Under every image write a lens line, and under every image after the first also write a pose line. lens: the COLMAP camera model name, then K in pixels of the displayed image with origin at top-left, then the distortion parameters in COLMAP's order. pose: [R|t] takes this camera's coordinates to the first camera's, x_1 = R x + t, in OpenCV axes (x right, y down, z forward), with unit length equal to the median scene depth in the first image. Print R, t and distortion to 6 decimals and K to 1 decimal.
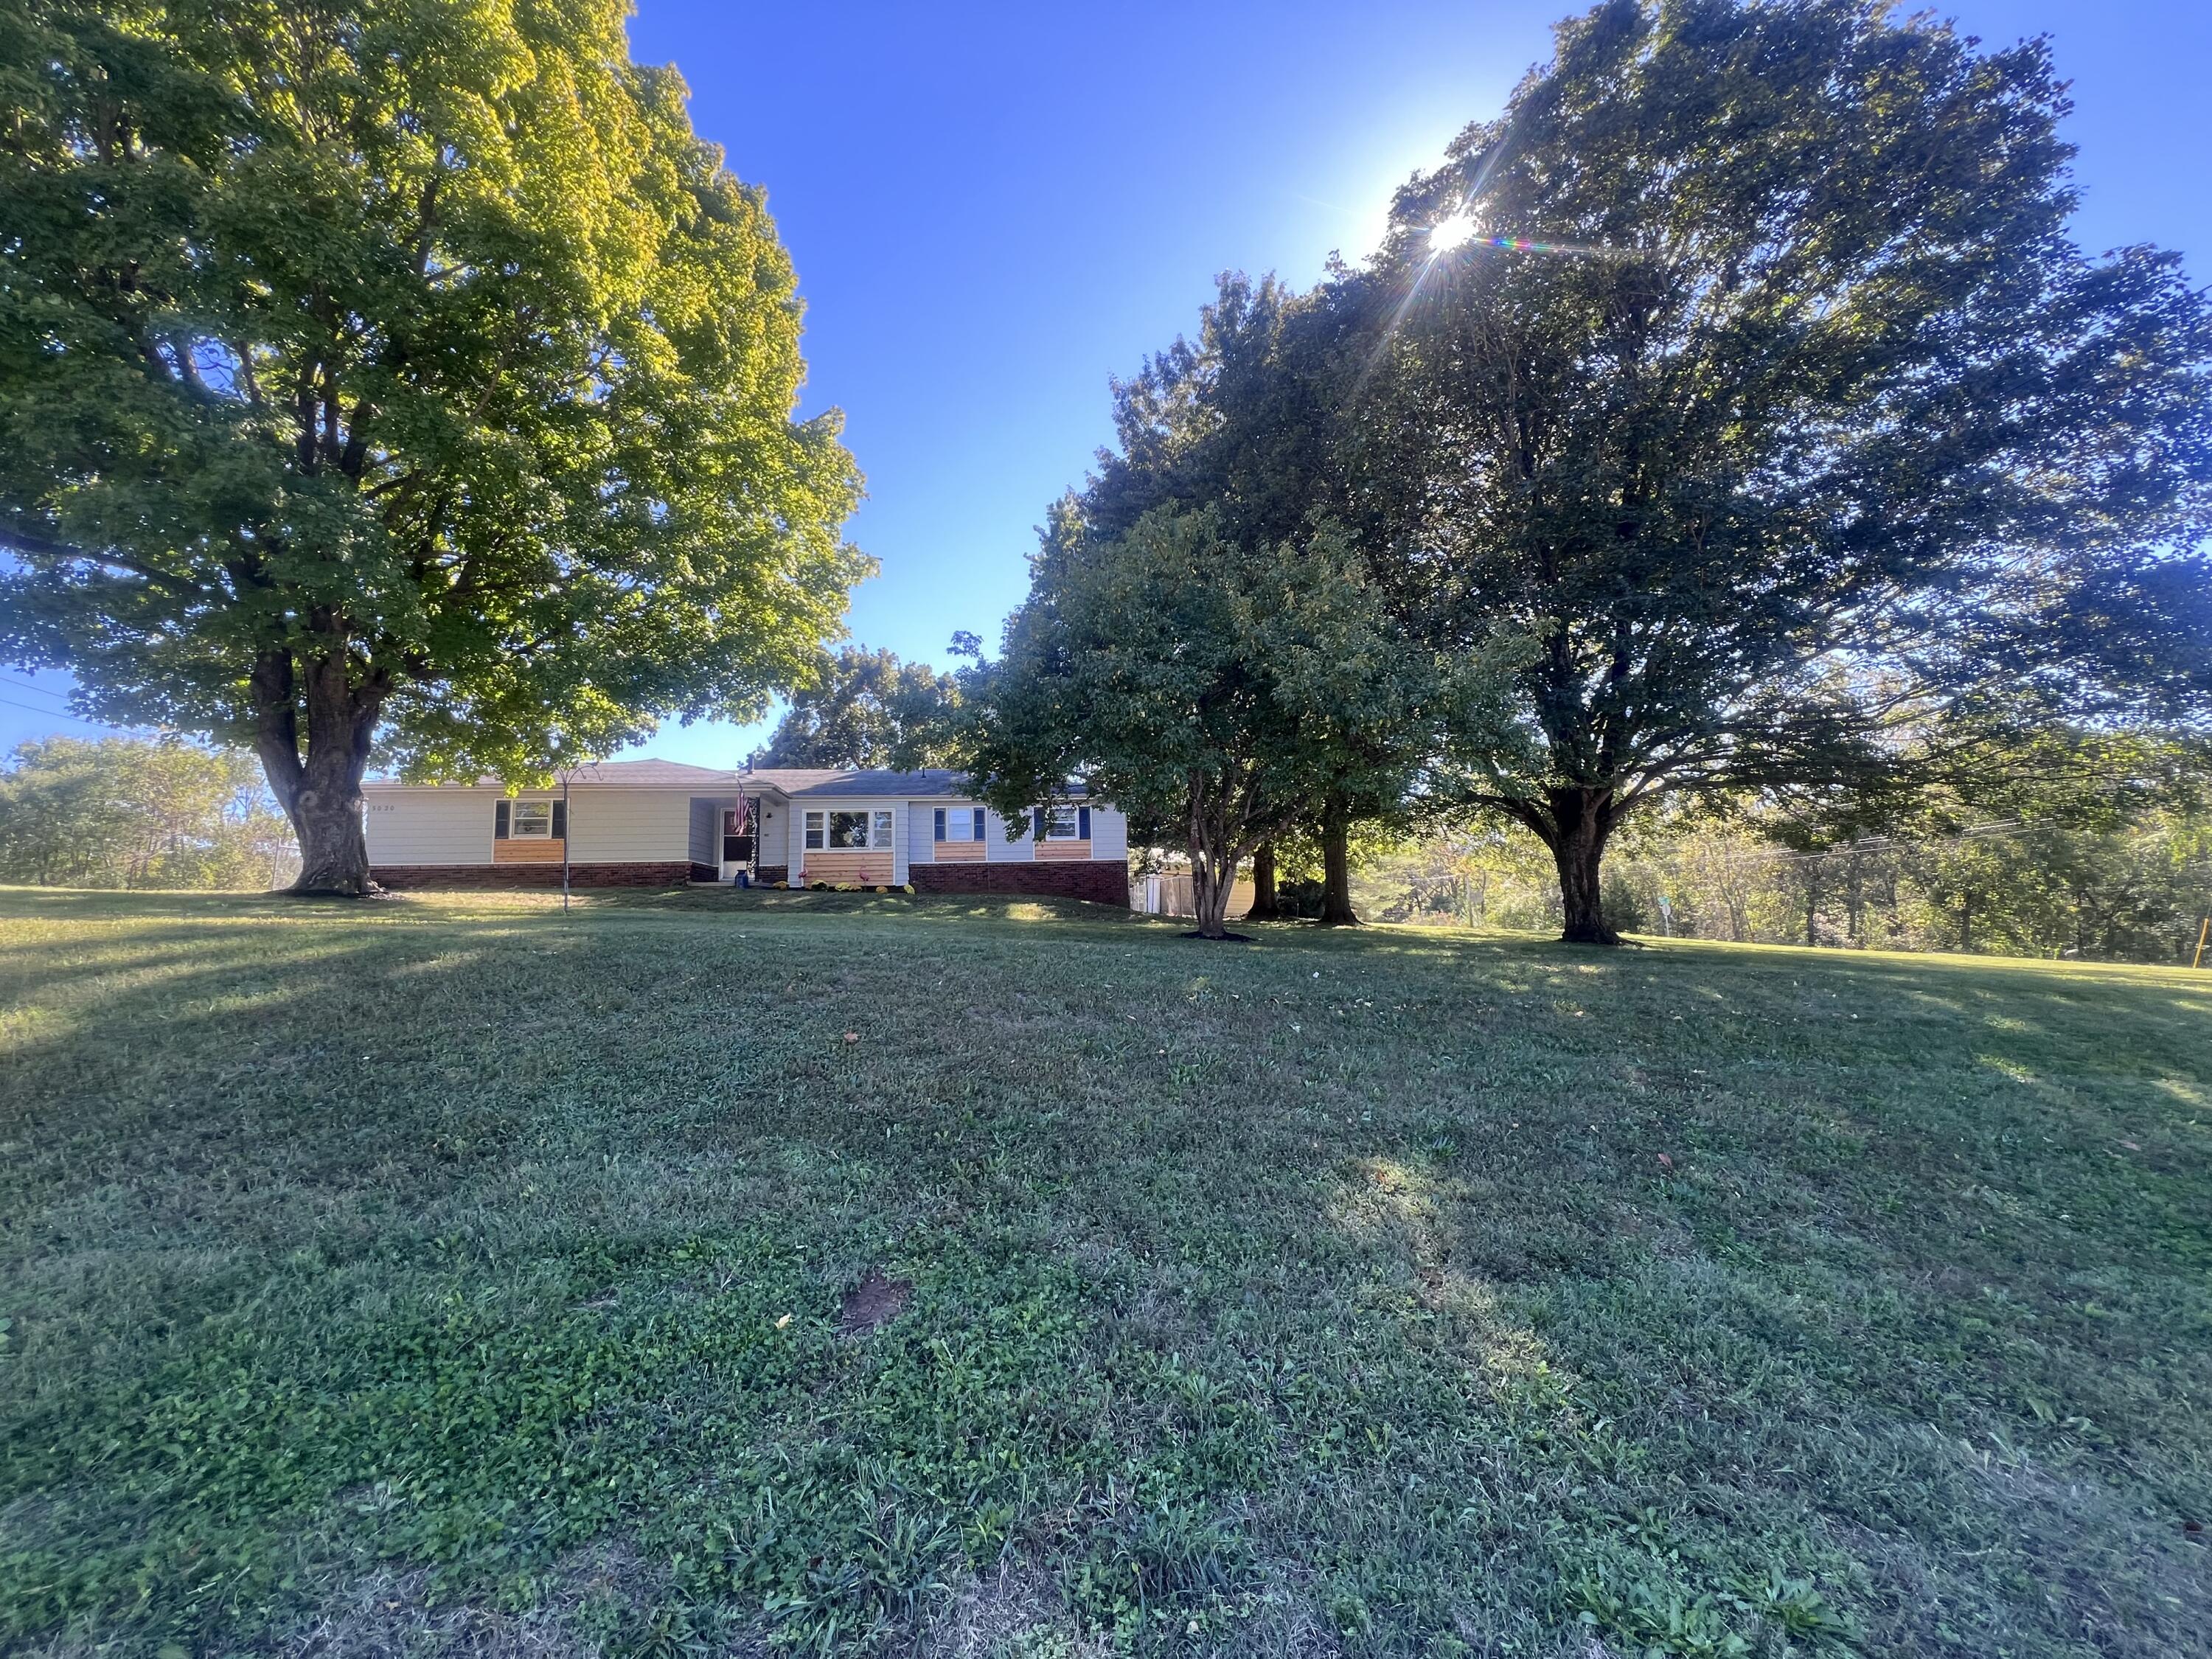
lens RADIAL K [[854.0, 0, 1106.0], [0, 854.0, 829.5], [0, 0, 1]] dist [0.000911, 0.000154]
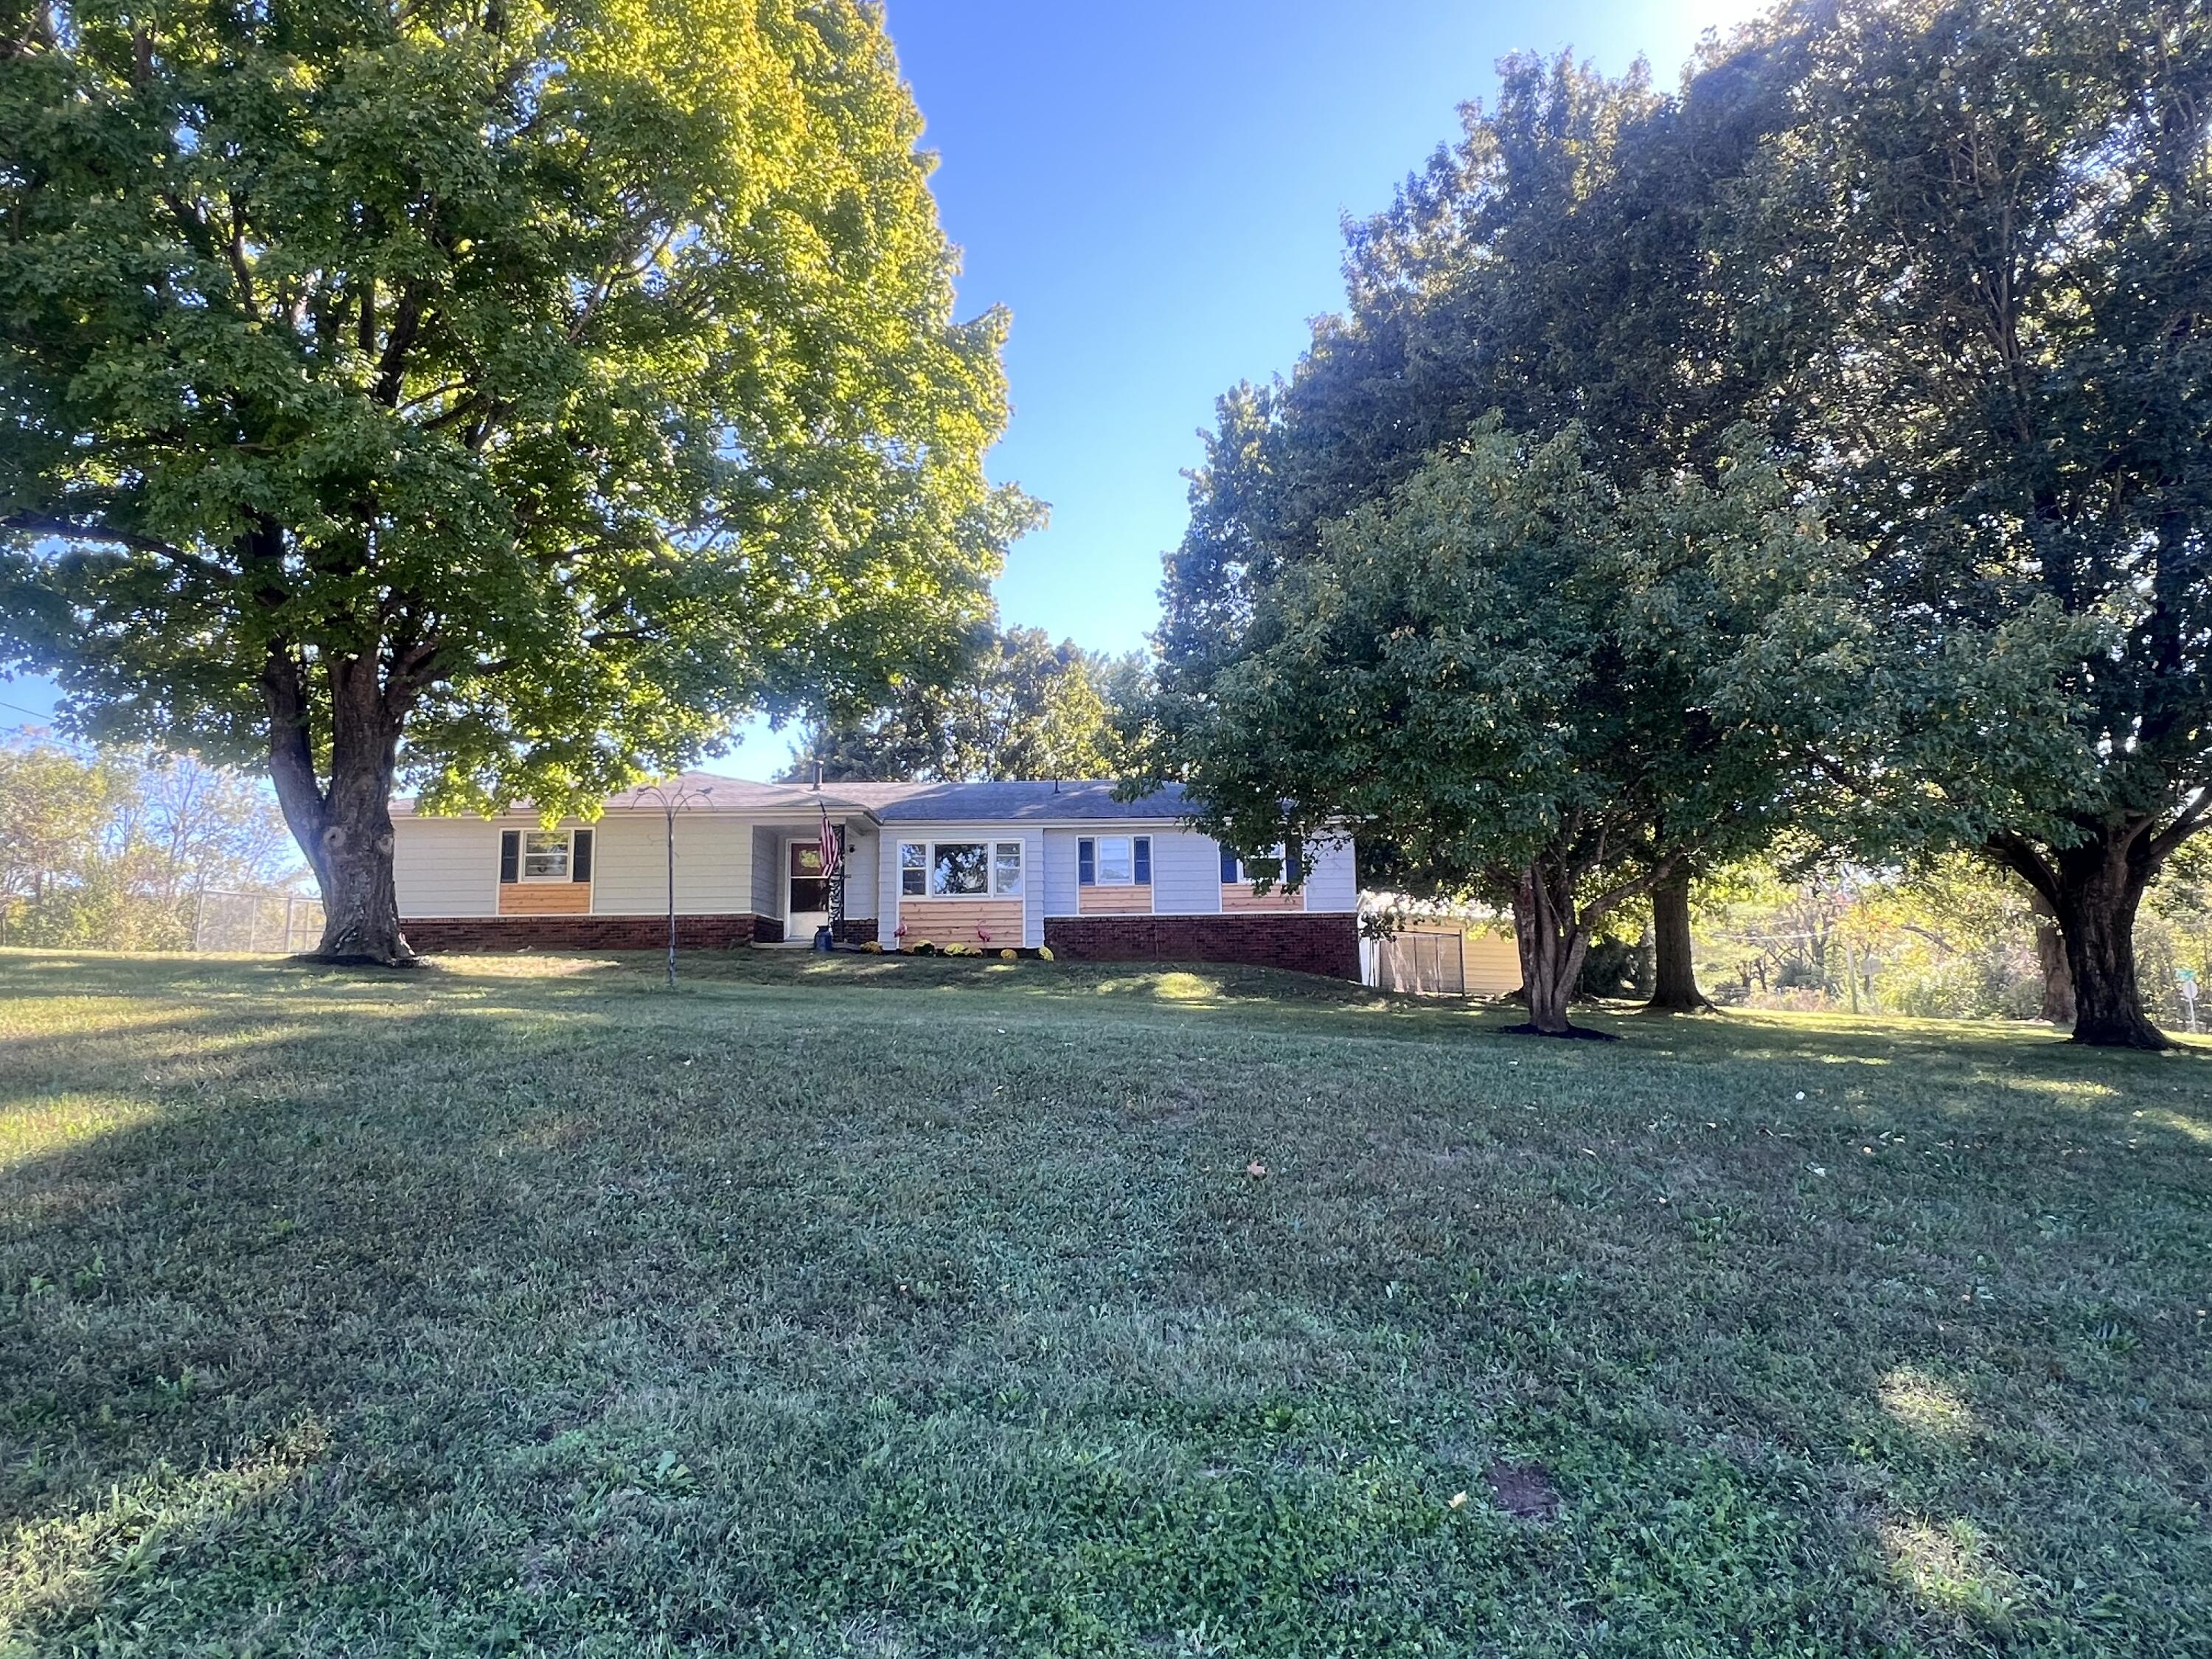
lens RADIAL K [[1283.9, 0, 1106.0], [0, 1283.9, 829.5], [0, 0, 1]] dist [0.007931, 0.001523]
pose [[0.993650, -0.004151, -0.112442, -0.066829], [0.001733, 0.999765, -0.021599, -0.009631], [0.112505, 0.021267, 0.993424, -0.045284]]
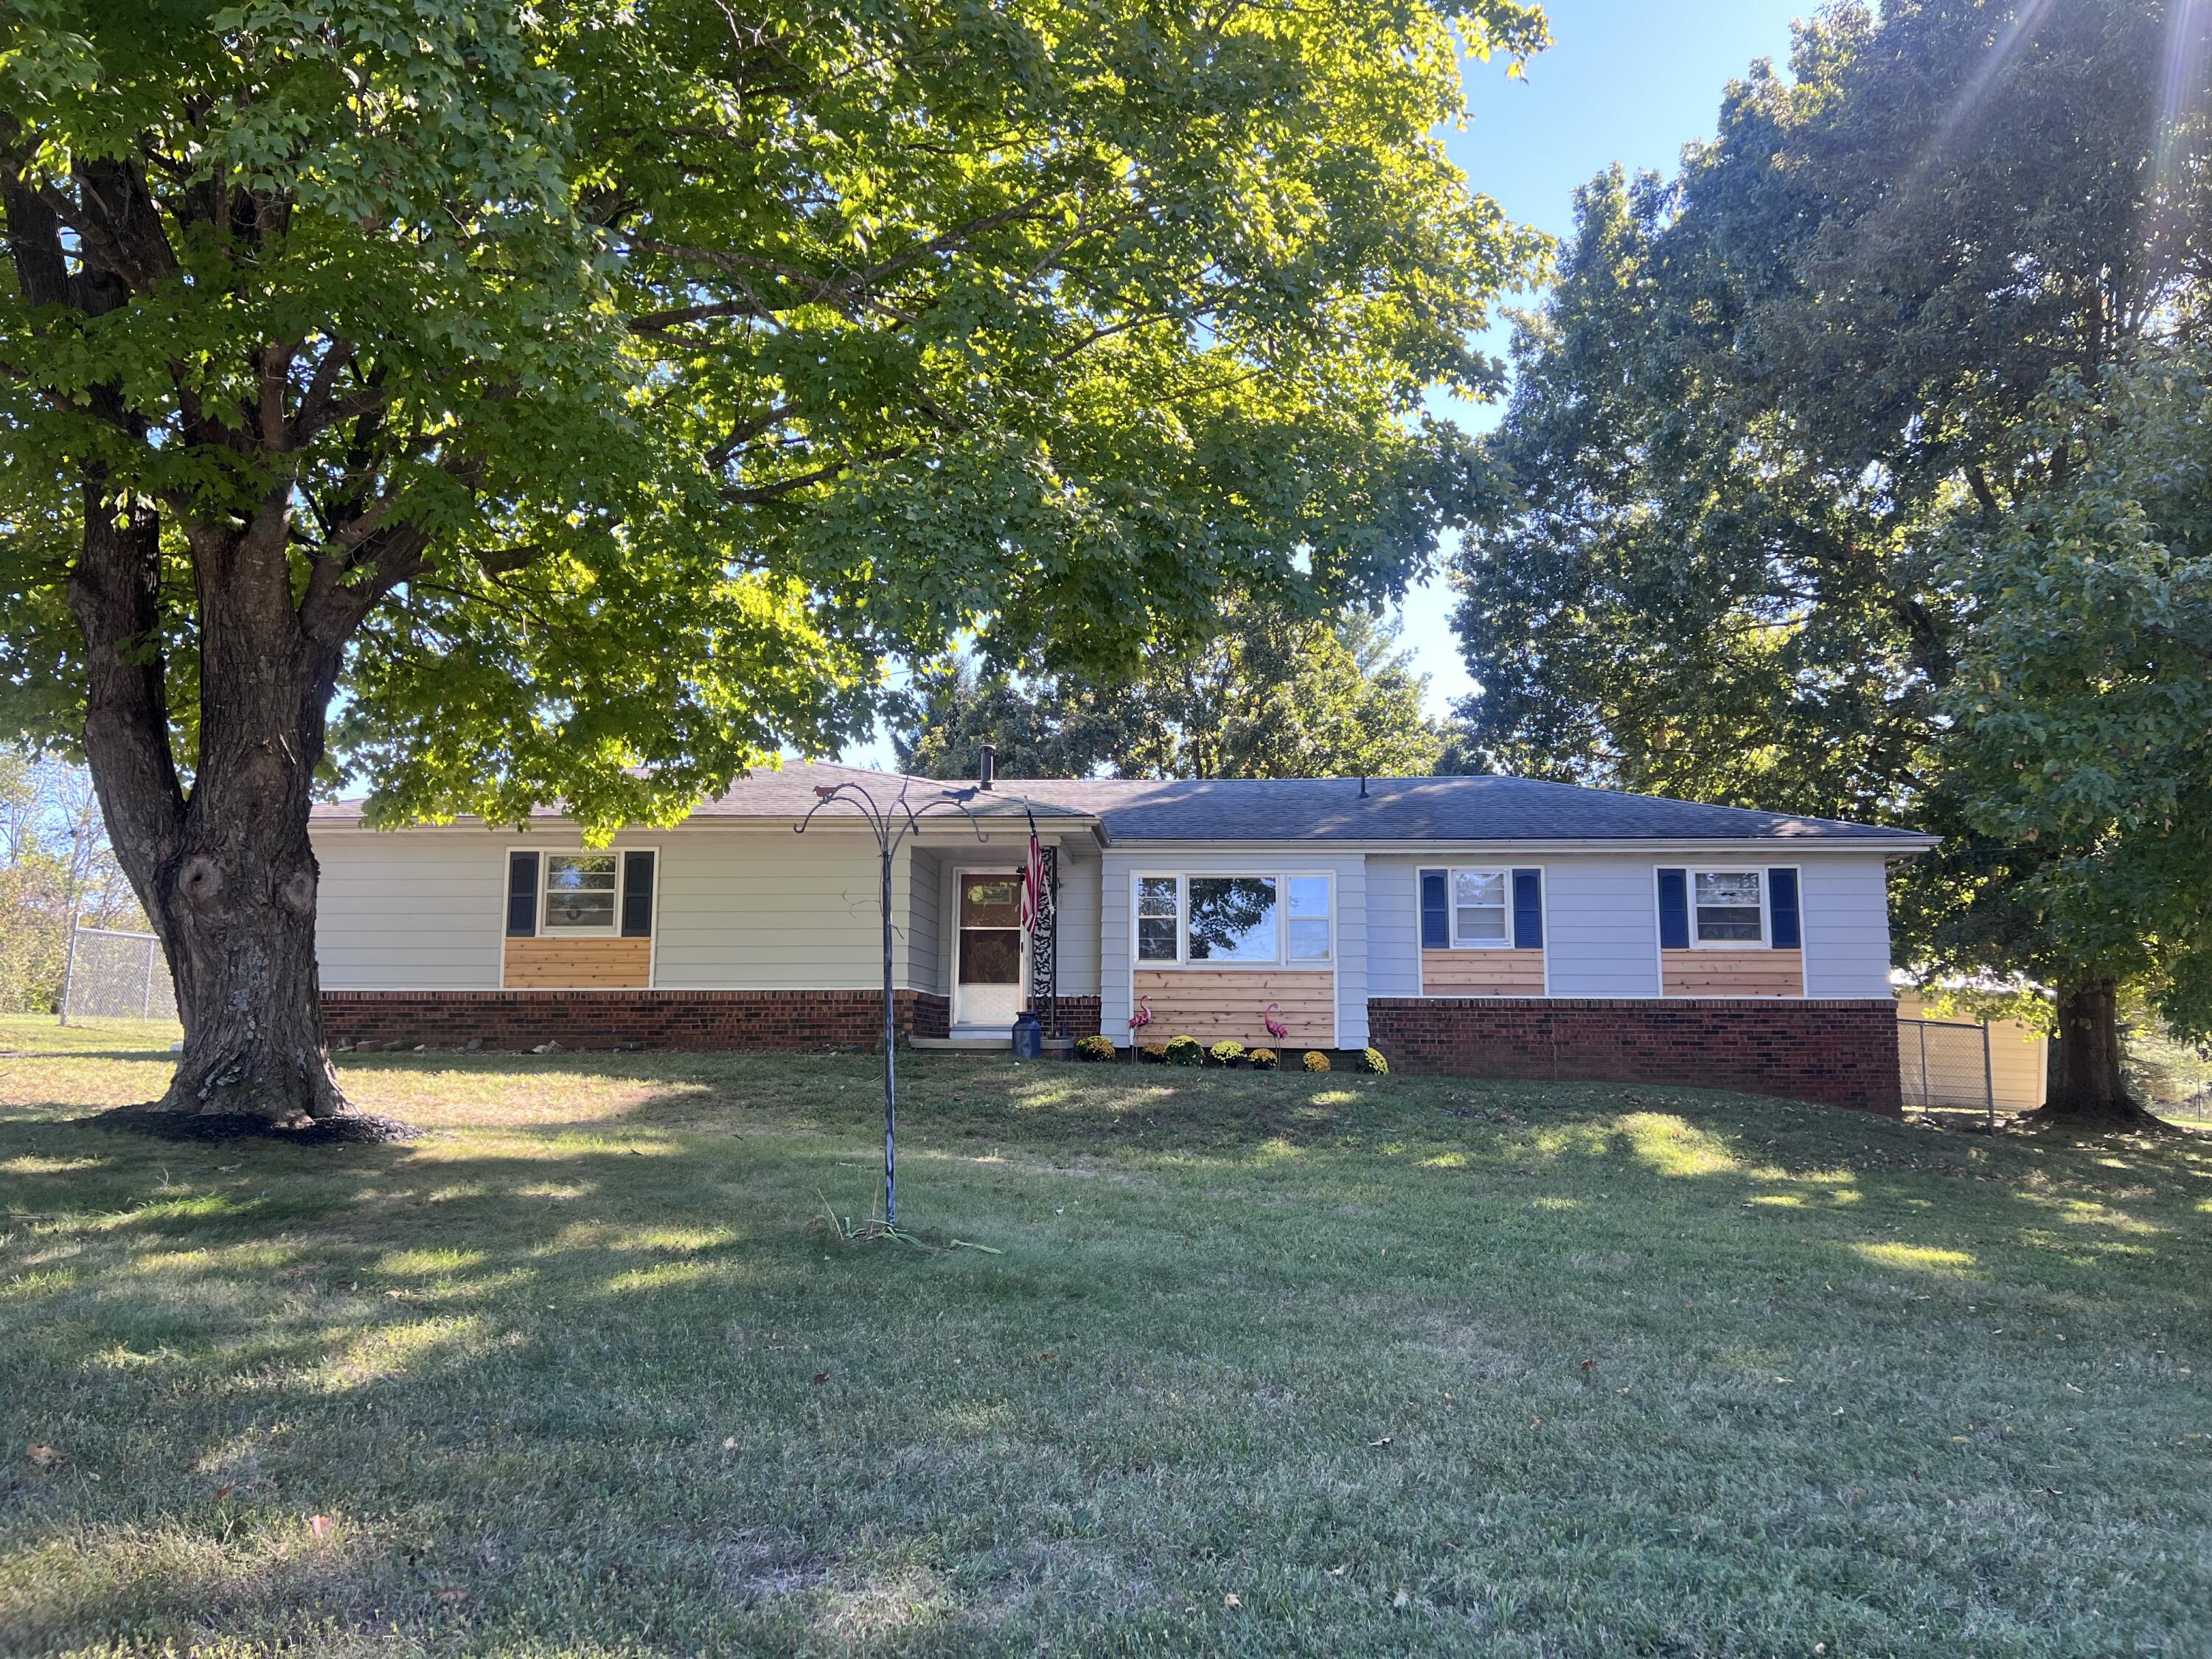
lens RADIAL K [[1552.0, 0, 1106.0], [0, 1552.0, 829.5], [0, 0, 1]] dist [0.048876, -0.001327]
pose [[0.983582, 0.003390, -0.180428, -0.237855], [-0.008247, 0.999623, -0.026177, -0.025159], [0.180271, 0.027235, 0.983240, 0.221079]]
